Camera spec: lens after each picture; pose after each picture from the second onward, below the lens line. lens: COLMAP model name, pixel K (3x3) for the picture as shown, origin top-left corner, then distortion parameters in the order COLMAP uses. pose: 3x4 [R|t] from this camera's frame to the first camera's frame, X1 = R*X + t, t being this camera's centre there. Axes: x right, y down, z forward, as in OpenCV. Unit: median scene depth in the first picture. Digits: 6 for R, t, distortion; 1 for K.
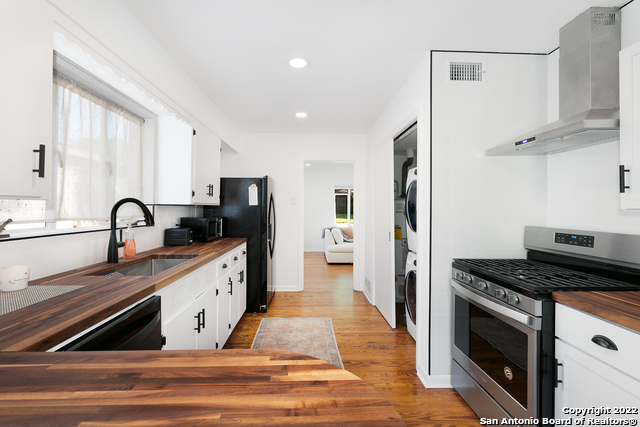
lens RADIAL K [[296.9, 0, 319.6], [0, 296.9, 210.5], [0, 0, 1]] dist [0.003152, 0.000281]
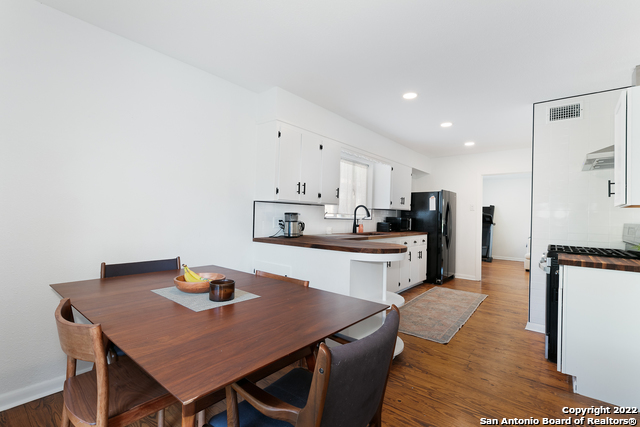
lens RADIAL K [[291.3, 0, 331.5], [0, 291.3, 209.9], [0, 0, 1]] dist [0.000889, 0.000196]
pose [[0.778779, -0.003392, -0.627289, 0.427459], [-0.019786, 0.999355, -0.029969, 0.048677], [0.626986, 0.035751, 0.778210, -0.643128]]
